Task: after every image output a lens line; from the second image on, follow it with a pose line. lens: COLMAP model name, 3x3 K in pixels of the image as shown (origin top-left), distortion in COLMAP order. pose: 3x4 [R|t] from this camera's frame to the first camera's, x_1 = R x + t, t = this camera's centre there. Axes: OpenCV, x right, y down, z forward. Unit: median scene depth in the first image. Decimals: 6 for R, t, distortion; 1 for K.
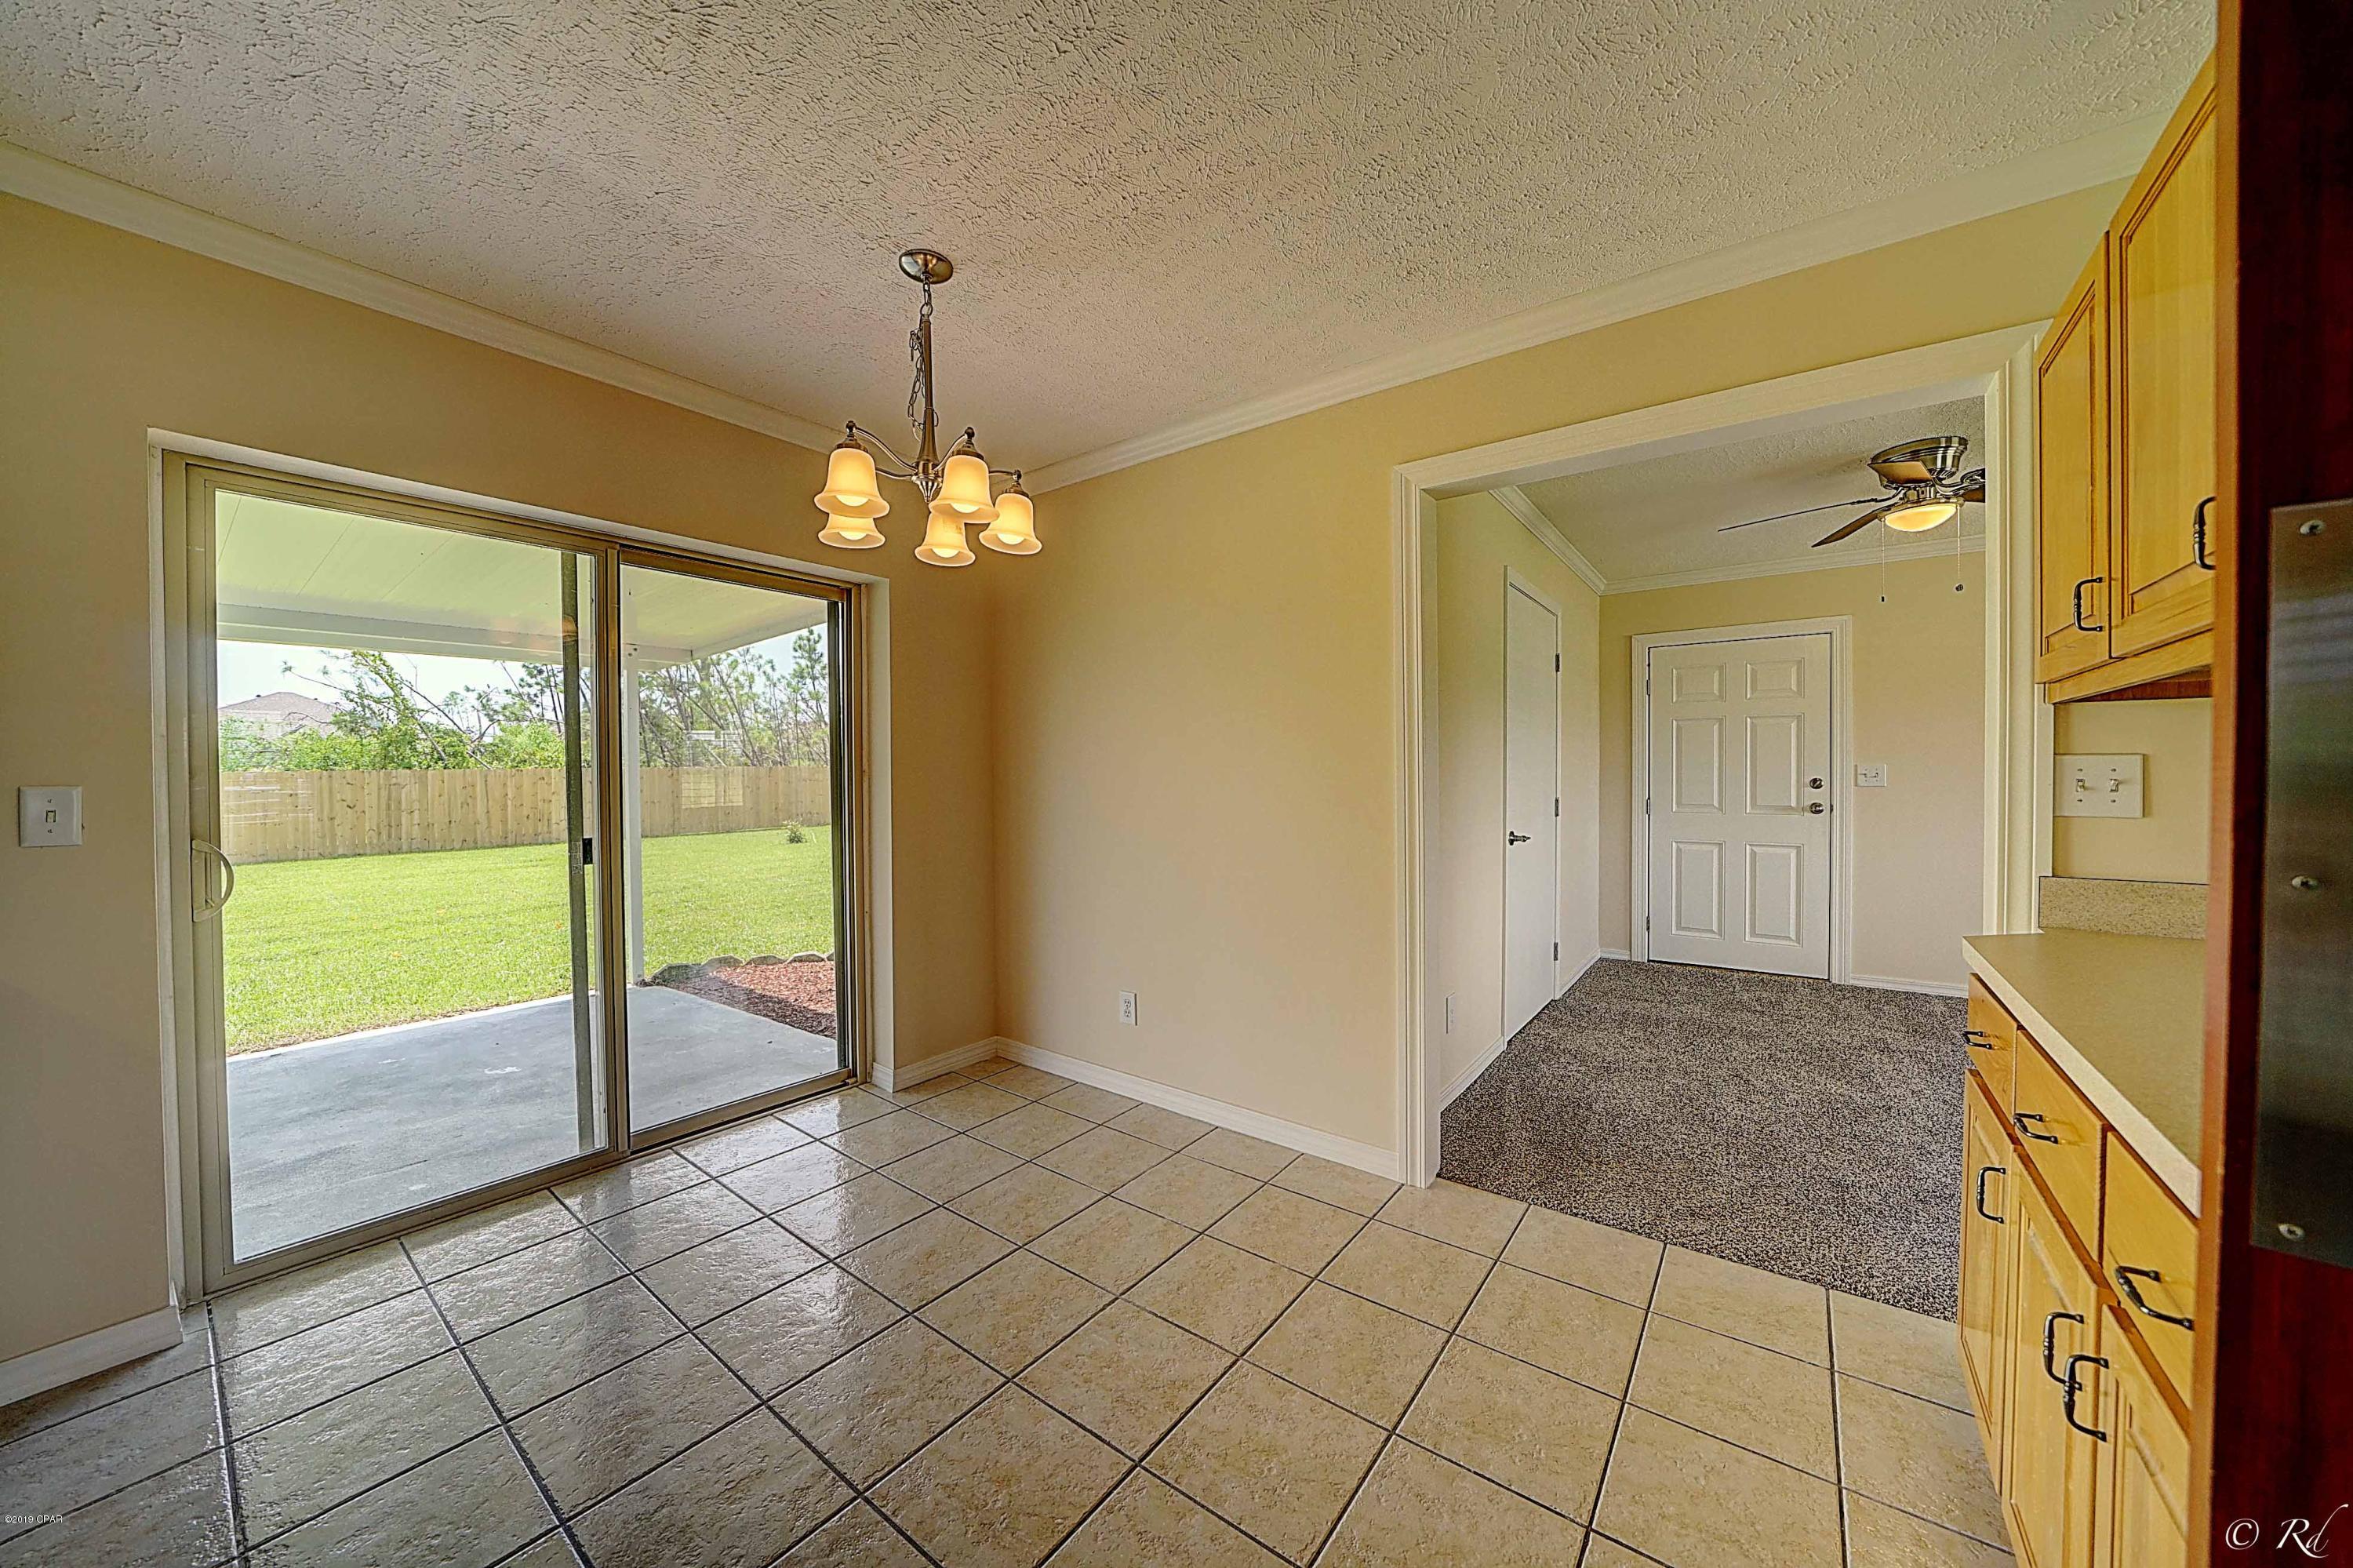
lens RADIAL K [[813.8, 0, 1171.2], [0, 813.8, 783.7], [0, 0, 1]] dist [-0.022112, 0.001865]
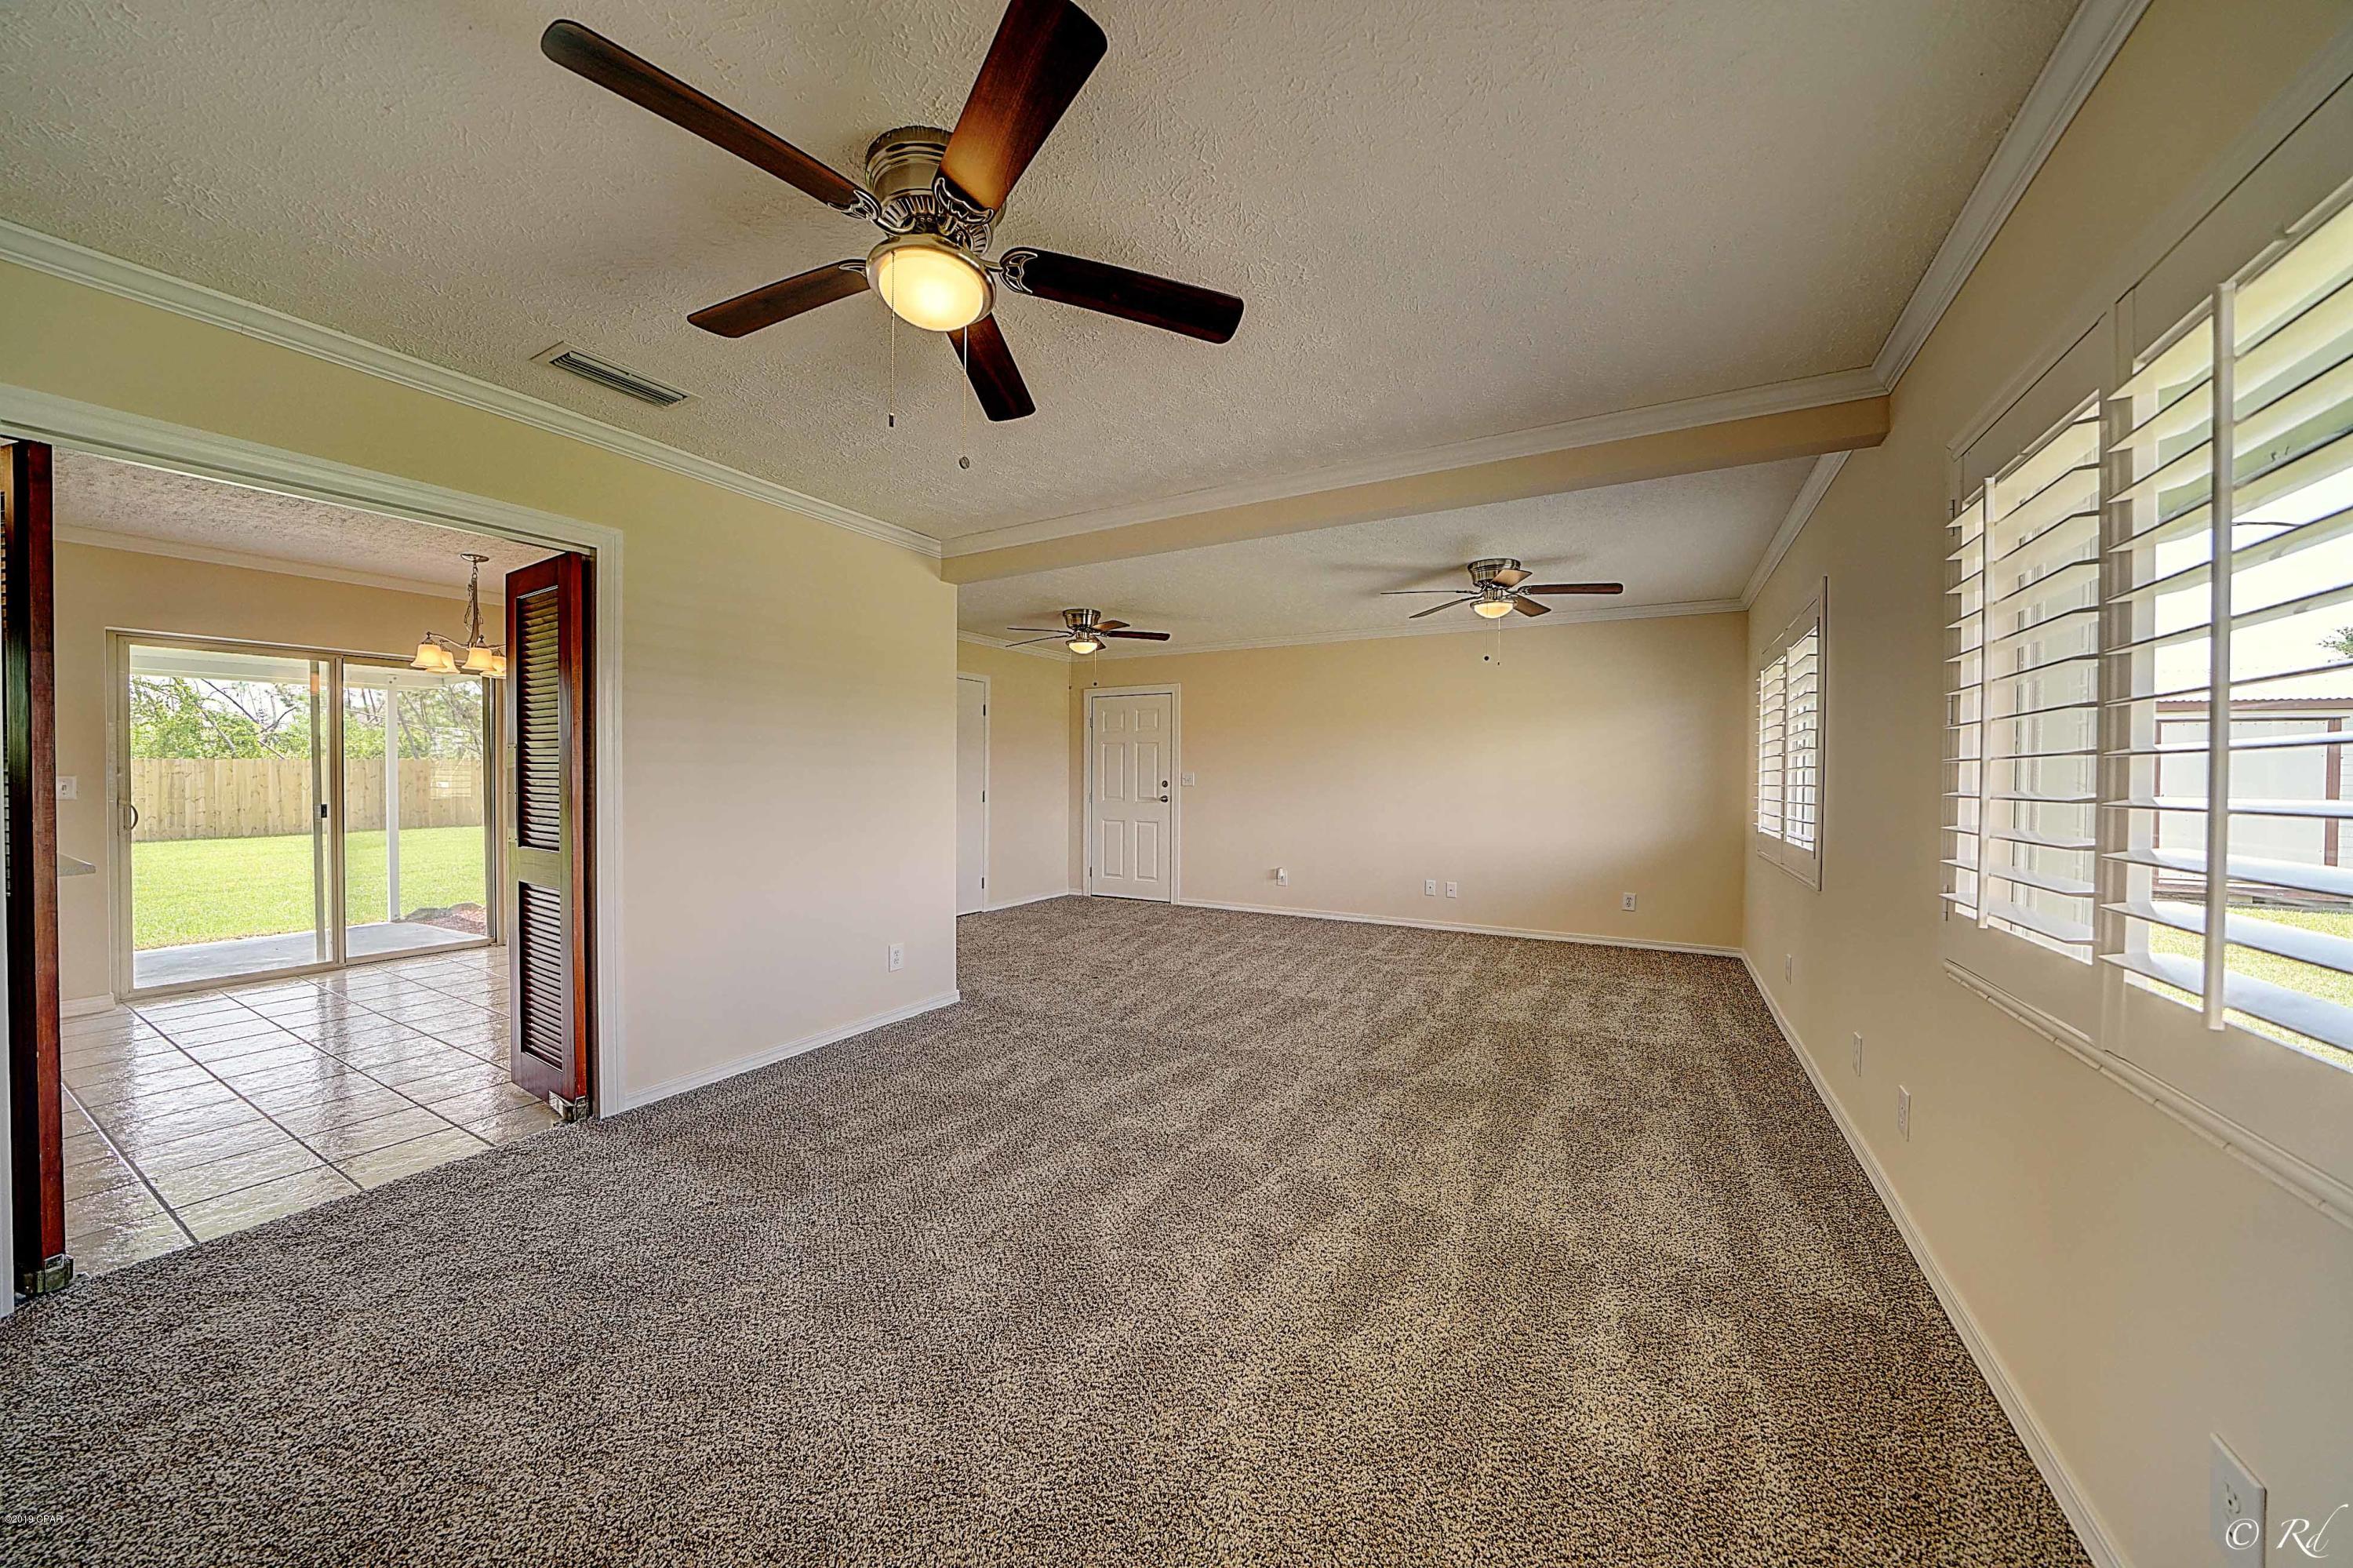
lens RADIAL K [[813.8, 0, 1172.9], [0, 813.8, 783.3], [0, 0, 1]] dist [-0.022112, 0.001865]
pose [[0.990784, 0.010283, 0.135062, 0.495812], [-0.010623, 0.999942, 0.001797, -0.004205], [-0.135036, -0.003215, 0.990836, -0.560561]]
